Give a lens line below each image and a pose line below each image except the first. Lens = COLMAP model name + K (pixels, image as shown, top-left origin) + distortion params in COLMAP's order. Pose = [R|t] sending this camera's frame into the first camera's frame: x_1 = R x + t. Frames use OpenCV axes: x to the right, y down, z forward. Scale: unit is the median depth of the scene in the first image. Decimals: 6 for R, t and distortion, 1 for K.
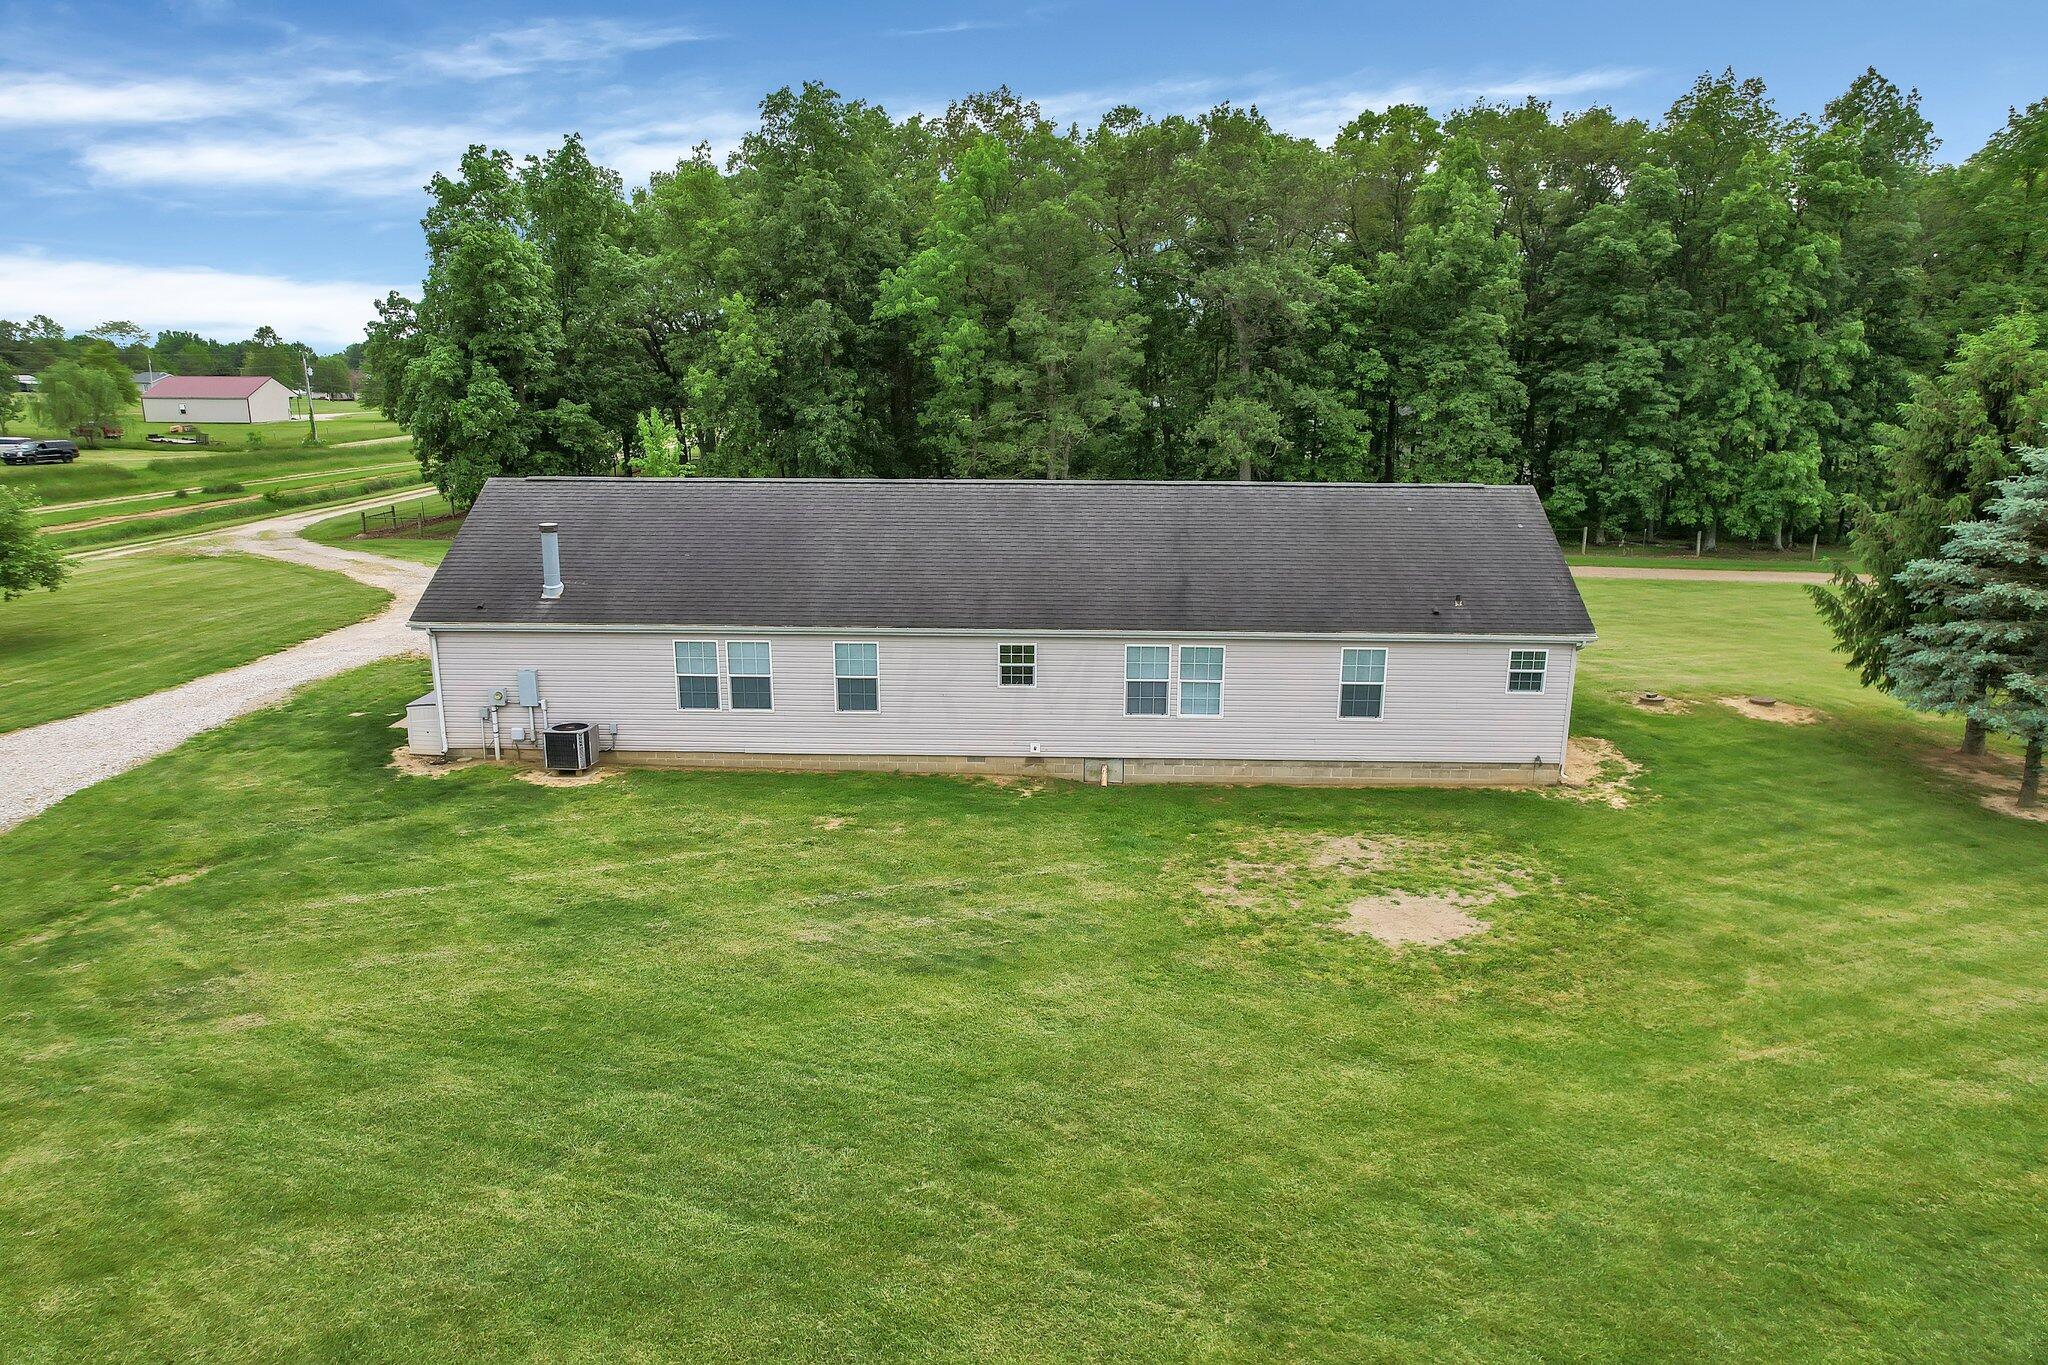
lens RADIAL K [[1310.6, 0, 1035.6], [0, 1310.6, 693.5], [0, 0, 1]] dist [-0.048573, 0.015553]
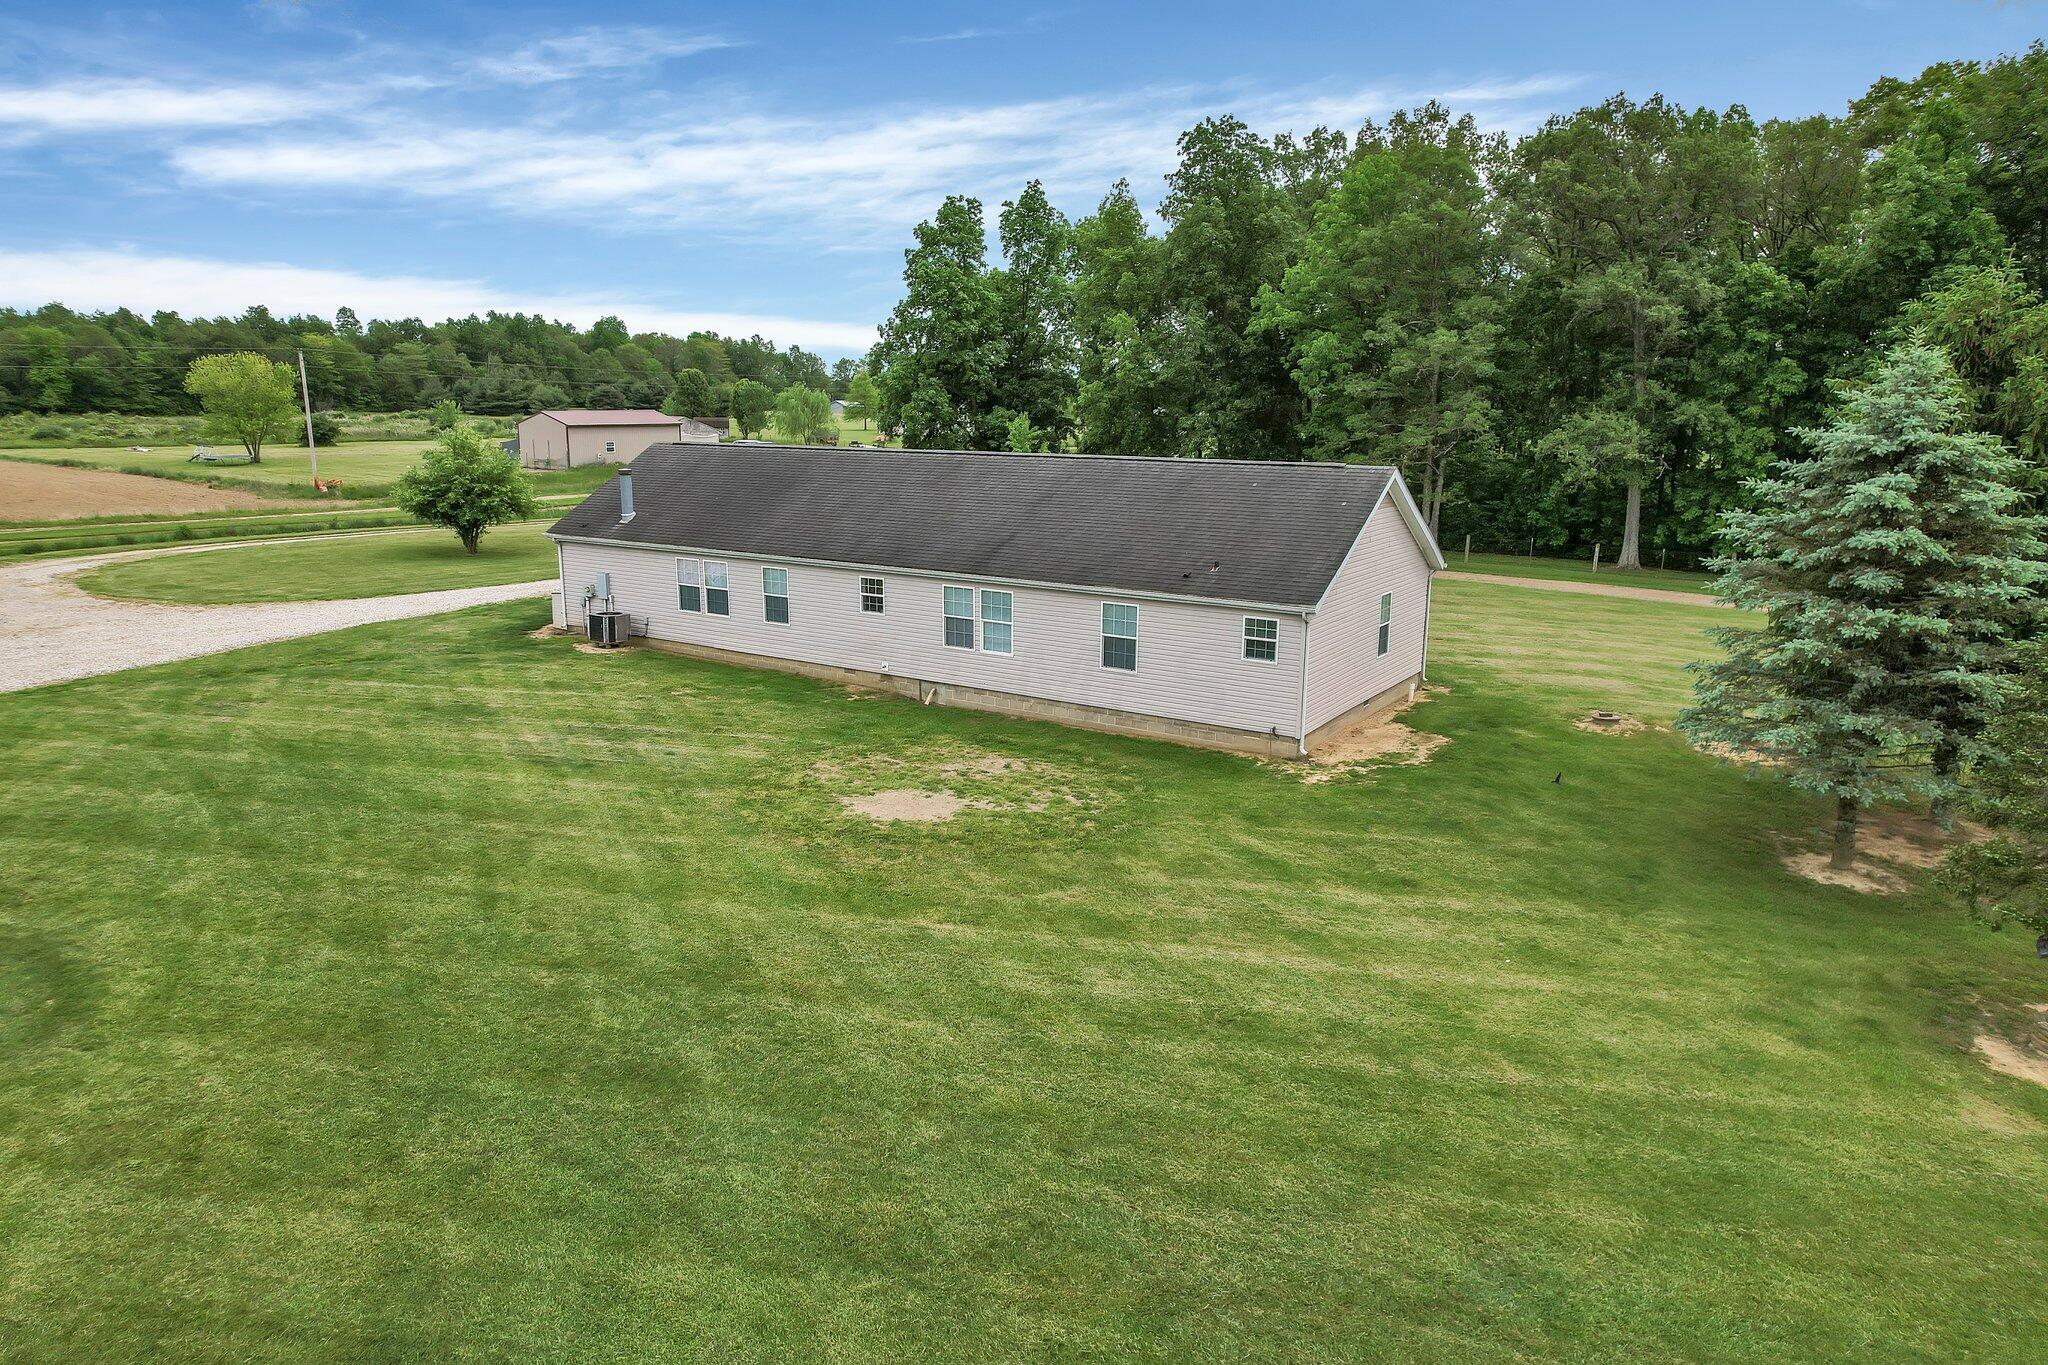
lens RADIAL K [[1311.5, 0, 1023.6], [0, 1311.5, 693.6], [0, 0, 1]] dist [-0.059012, 0.042864]
pose [[0.849762, 0.117430, -0.513922, 0.730887], [-0.130333, 0.991409, 0.011030, 0.036550], [0.510802, 0.057608, 0.857766, 0.035959]]
